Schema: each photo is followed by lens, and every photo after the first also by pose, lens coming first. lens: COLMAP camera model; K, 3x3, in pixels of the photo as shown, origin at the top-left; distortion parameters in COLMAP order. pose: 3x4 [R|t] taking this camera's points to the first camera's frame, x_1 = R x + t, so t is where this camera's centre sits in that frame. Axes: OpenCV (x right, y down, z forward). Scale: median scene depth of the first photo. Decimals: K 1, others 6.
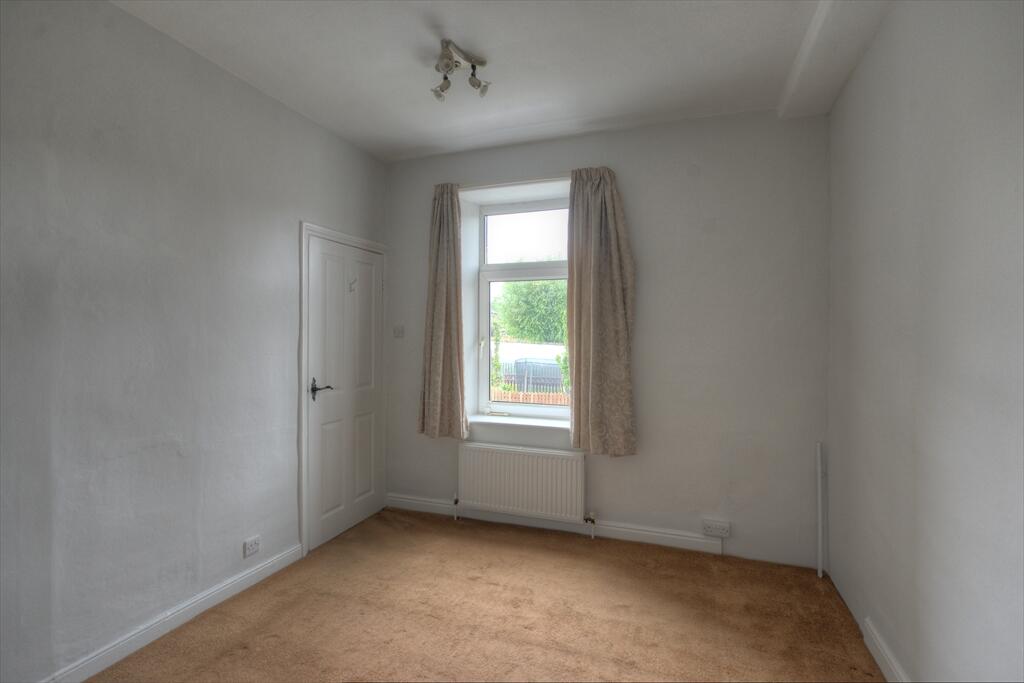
lens RADIAL K [[465.7, 0, 517.1], [0, 465.7, 337.9], [0, 0, 1]] dist [-0.002443, -0.001082]
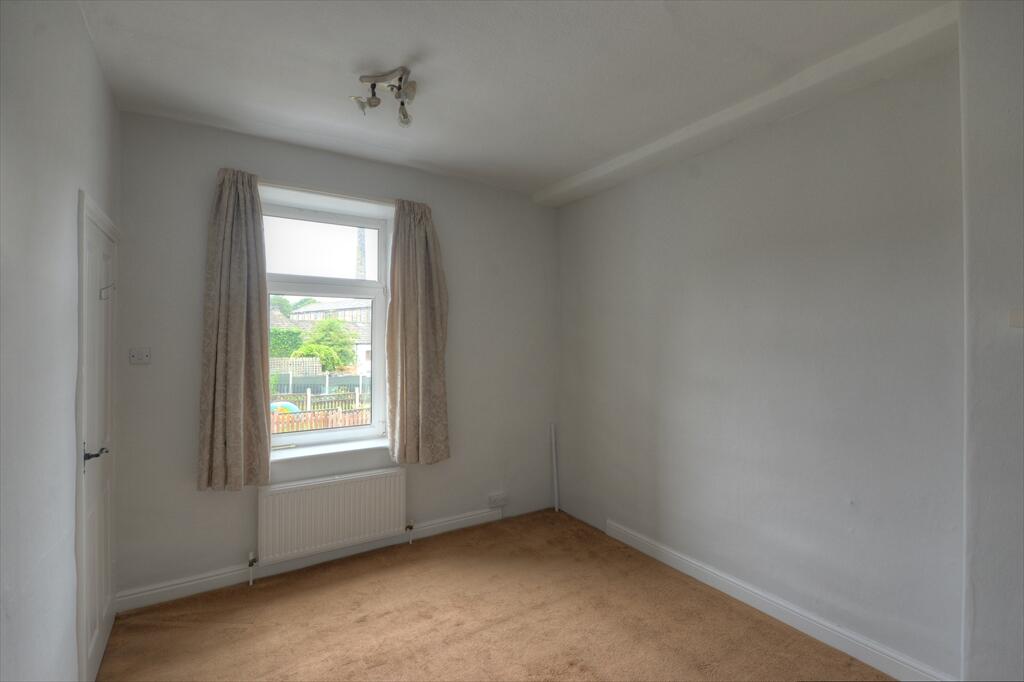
lens RADIAL K [[465.7, 0, 518.8], [0, 465.7, 339.4], [0, 0, 1]] dist [-0.002443, -0.001082]
pose [[0.609800, -0.003370, 0.792548, -0.550110], [0.003095, 0.999993, 0.001871, -0.045555], [-0.792549, 0.001312, 0.609806, 0.144604]]
